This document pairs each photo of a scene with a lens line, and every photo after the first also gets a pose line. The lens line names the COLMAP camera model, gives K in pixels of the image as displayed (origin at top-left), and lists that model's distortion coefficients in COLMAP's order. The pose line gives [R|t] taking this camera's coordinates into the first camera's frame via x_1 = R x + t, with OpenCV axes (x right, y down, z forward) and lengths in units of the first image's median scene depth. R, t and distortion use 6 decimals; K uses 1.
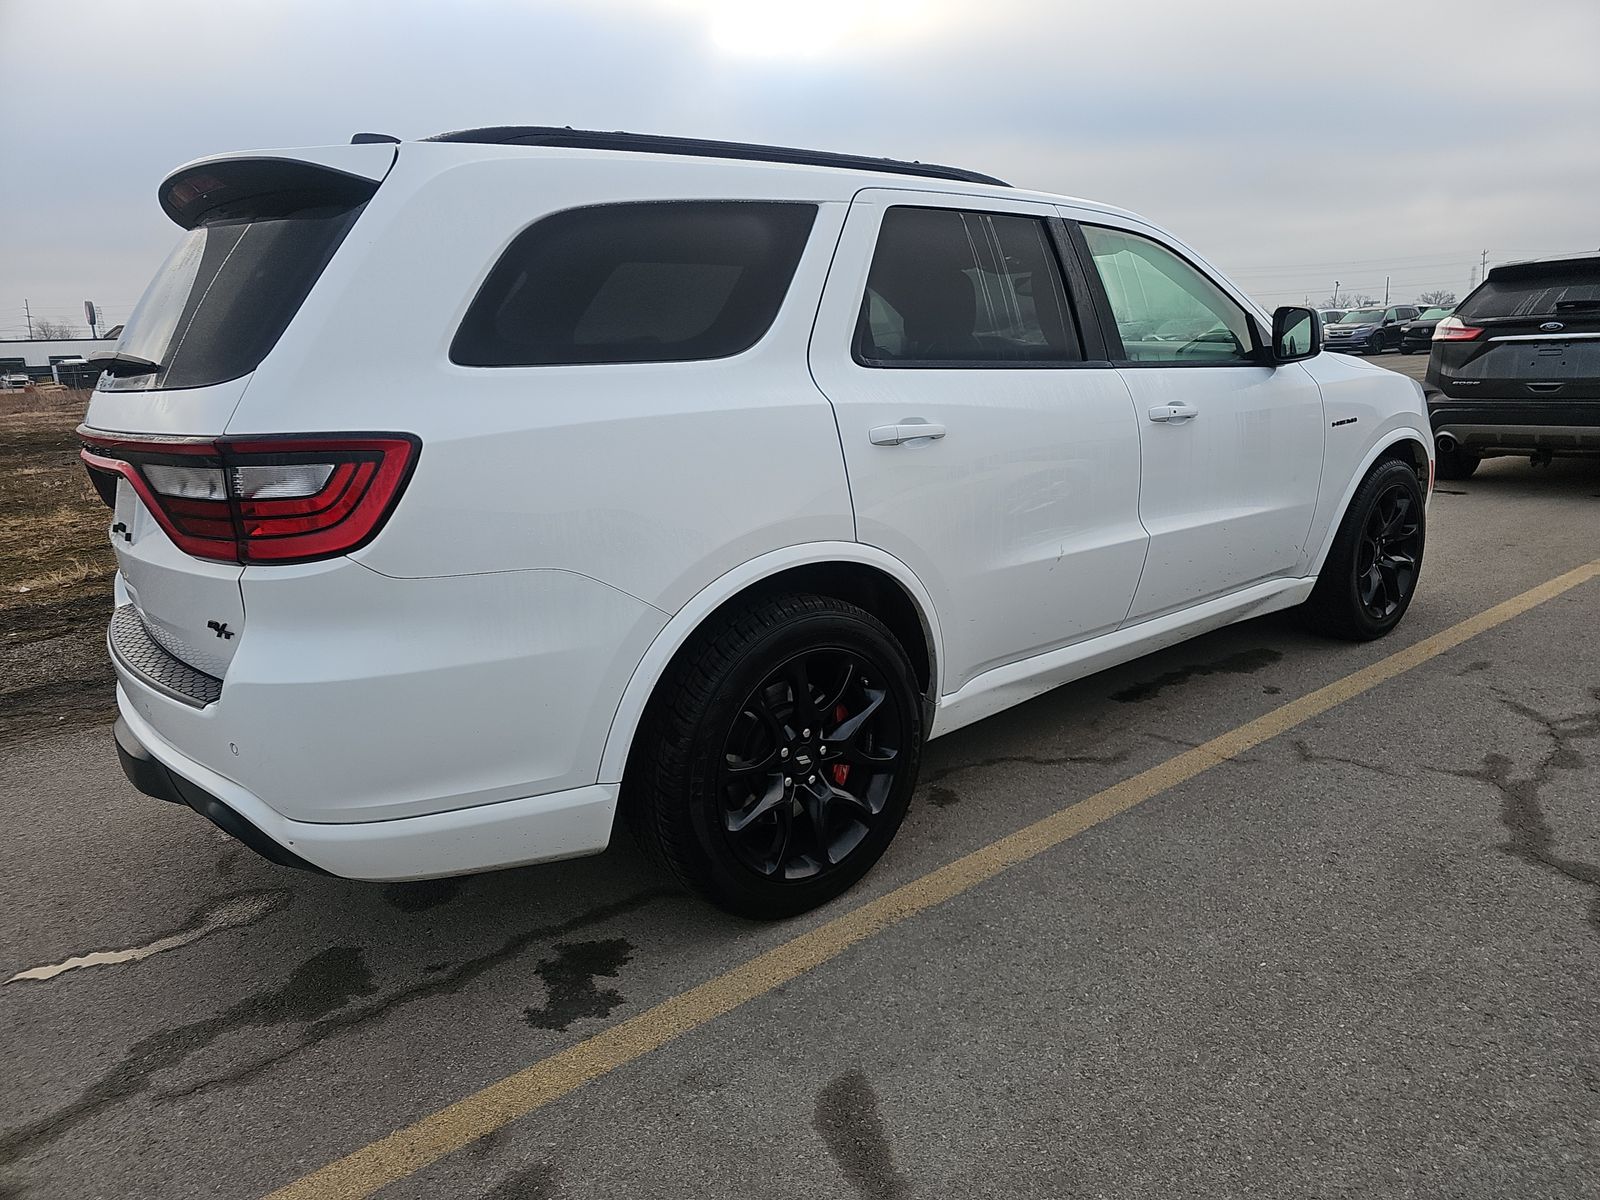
lens RADIAL K [[1070.4, 0, 797.6], [0, 1070.4, 599.3], [0, 0, 1]] dist [0.022966, -0.009782]
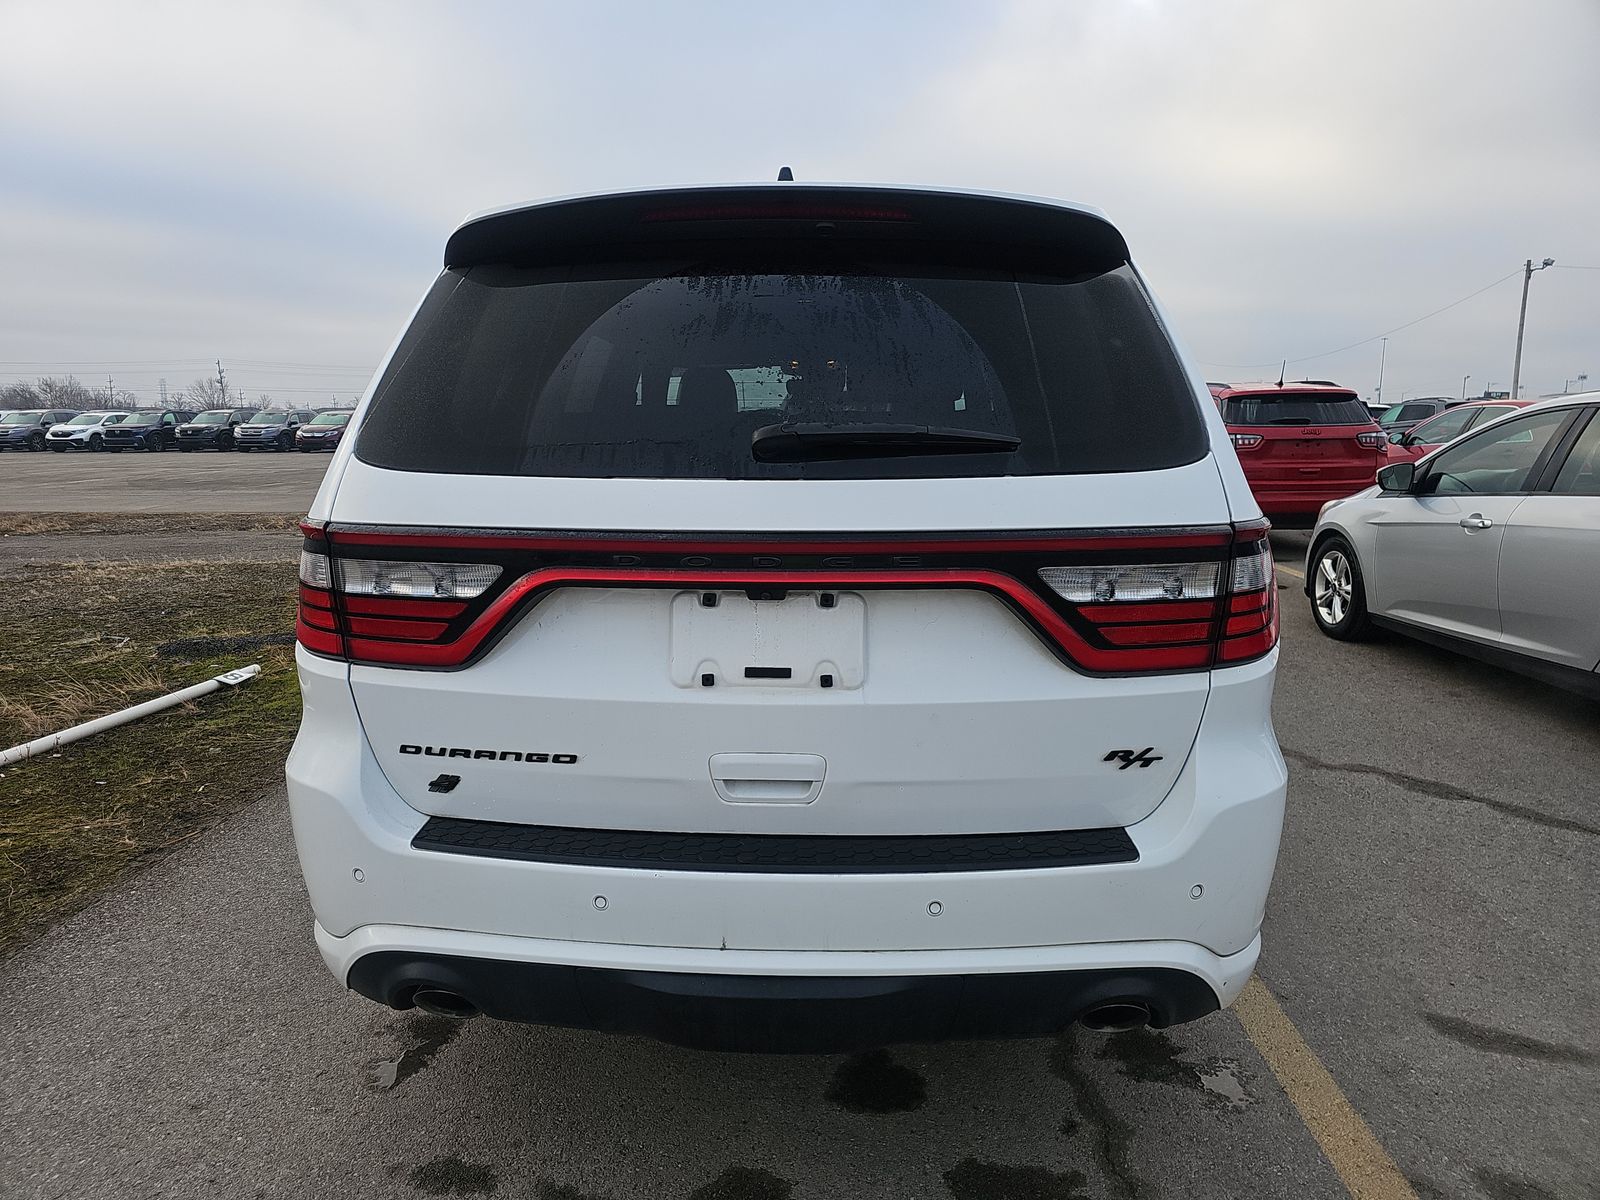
lens RADIAL K [[1070.4, 0, 799.0], [0, 1070.4, 599.0], [0, 0, 1]] dist [0.022966, -0.009782]
pose [[0.659582, -0.073705, 0.748010, -1.156152], [0.140291, 0.989764, -0.026180, -0.095170], [-0.738424, 0.122207, 0.663171, 0.553002]]
